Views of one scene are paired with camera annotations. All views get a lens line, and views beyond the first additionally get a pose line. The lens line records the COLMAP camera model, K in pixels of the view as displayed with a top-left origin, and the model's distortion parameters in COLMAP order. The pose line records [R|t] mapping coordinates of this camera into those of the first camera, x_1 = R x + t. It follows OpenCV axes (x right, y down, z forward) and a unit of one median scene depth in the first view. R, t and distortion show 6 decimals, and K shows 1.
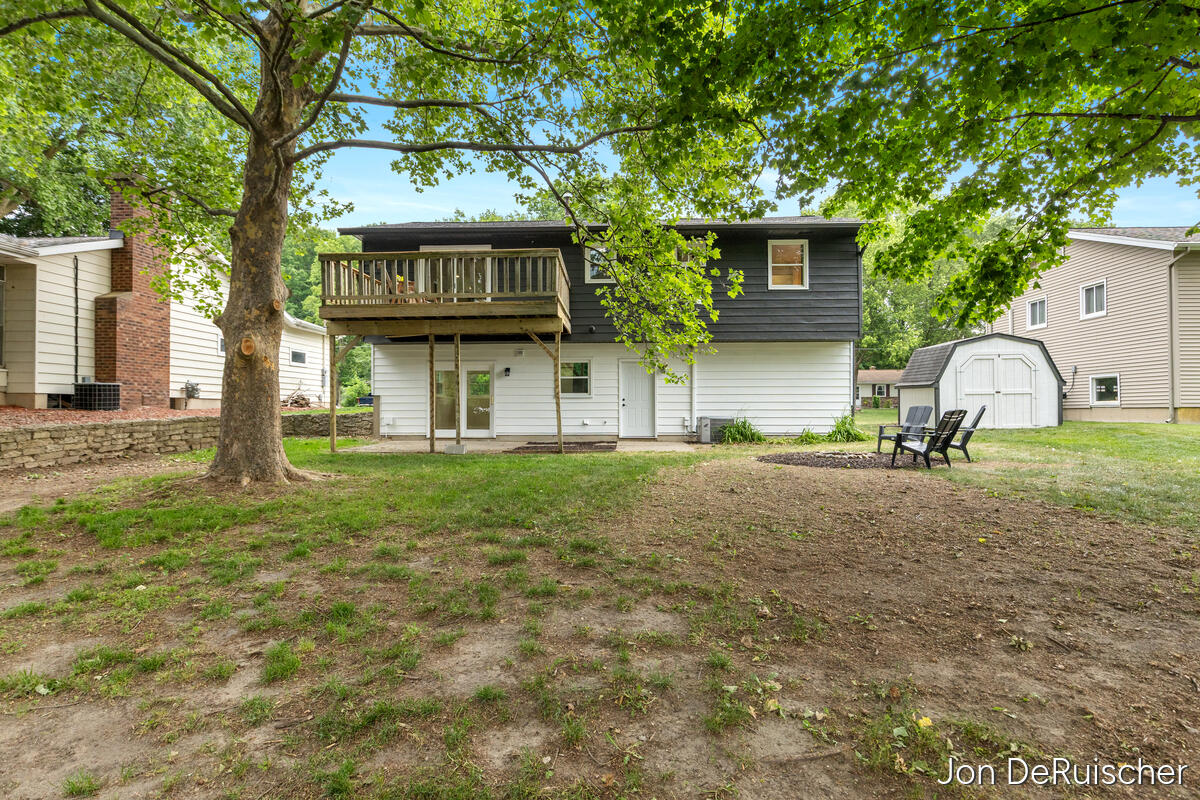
lens RADIAL K [[641.6, 0, 600.5], [0, 641.6, 406.0], [0, 0, 1]] dist [0.000537, 0.000047]
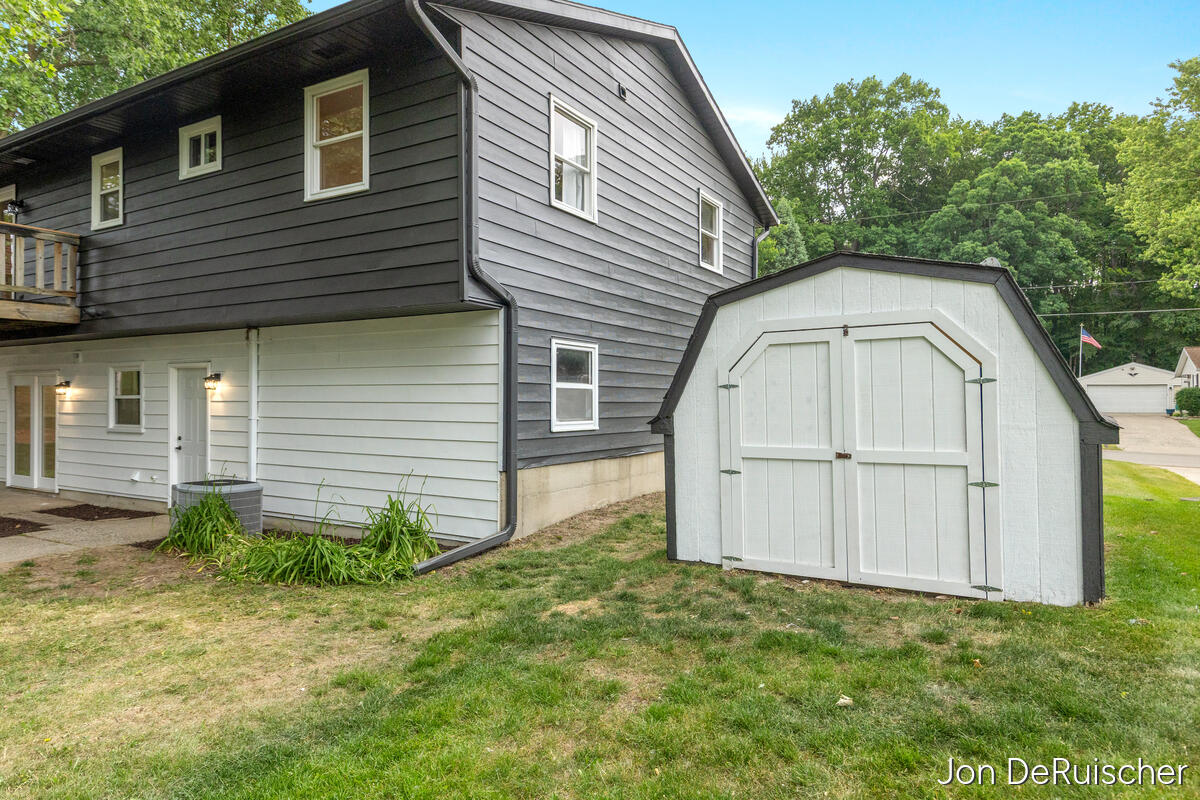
lens RADIAL K [[733.8, 0, 600.9], [0, 733.8, 398.6], [0, 0, 1]] dist [0.026181, 0.000517]
pose [[0.875813, 0.003998, -0.482635, 0.683877], [-0.005801, 0.999981, -0.002244, -0.046135], [0.482616, 0.004765, 0.875819, 0.654299]]
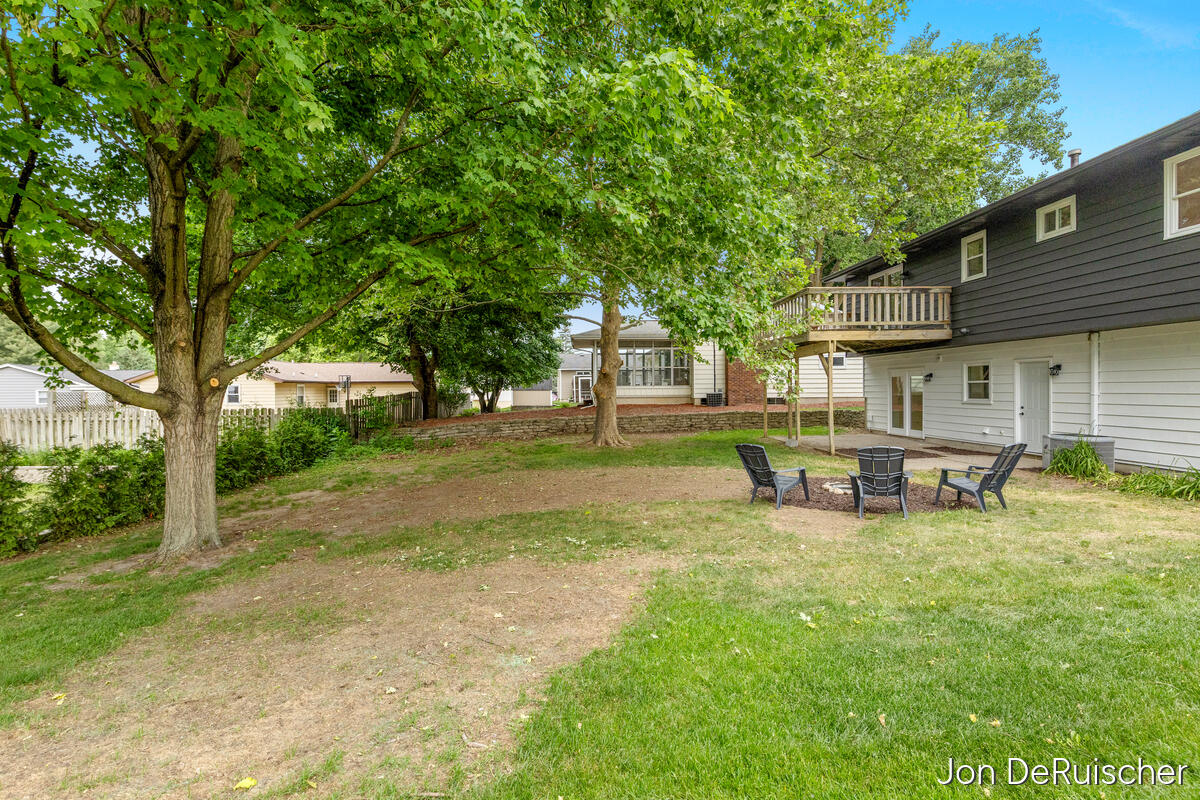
lens RADIAL K [[565.6, 0, 602.5], [0, 565.6, 399.5], [0, 0, 1]] dist [-0.001619, 0.000190]
pose [[0.097083, 0.018355, -0.995107, 0.758939], [0.010988, 0.999749, 0.019513, -0.042775], [0.995216, -0.012829, 0.096857, 0.396531]]
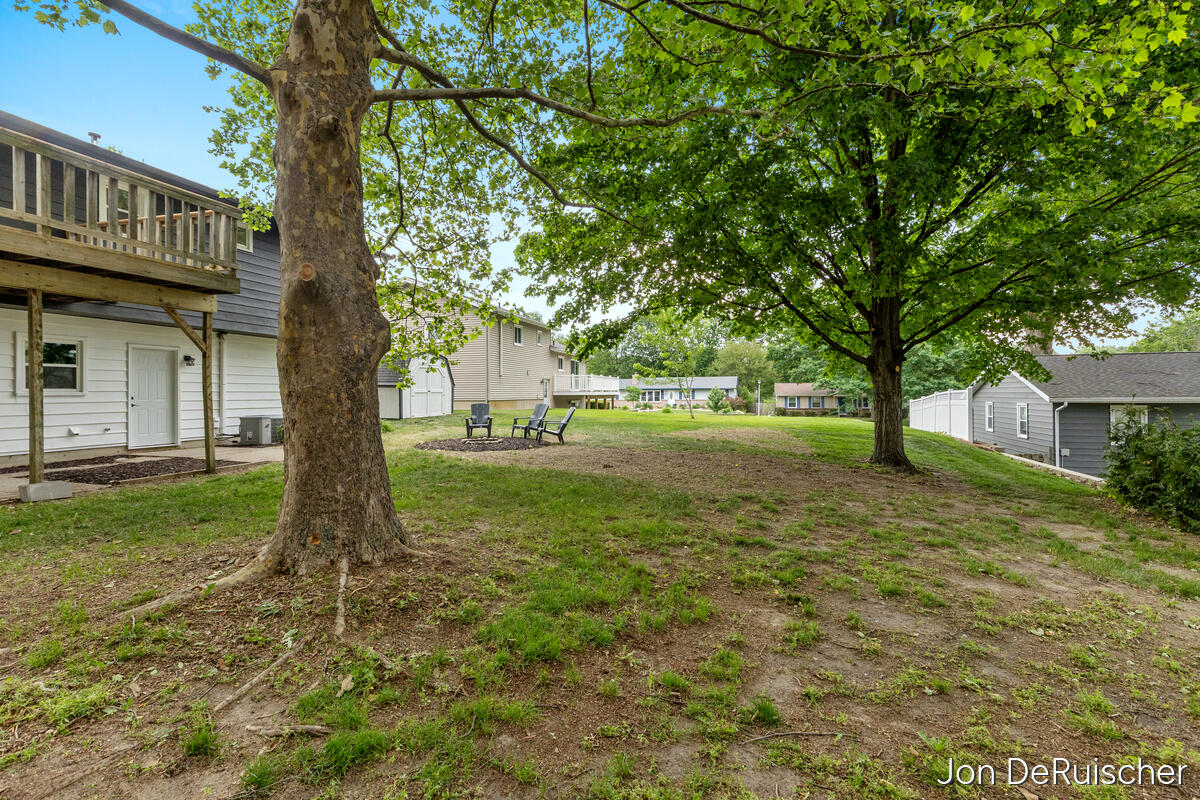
lens RADIAL K [[565.6, 0, 599.1], [0, 565.6, 392.9], [0, 0, 1]] dist [-0.001619, 0.000190]
pose [[0.259648, 0.000677, 0.965703, -0.487603], [-0.002638, 0.999997, 0.000008, -0.018597], [-0.965700, -0.002550, 0.259648, 0.312228]]
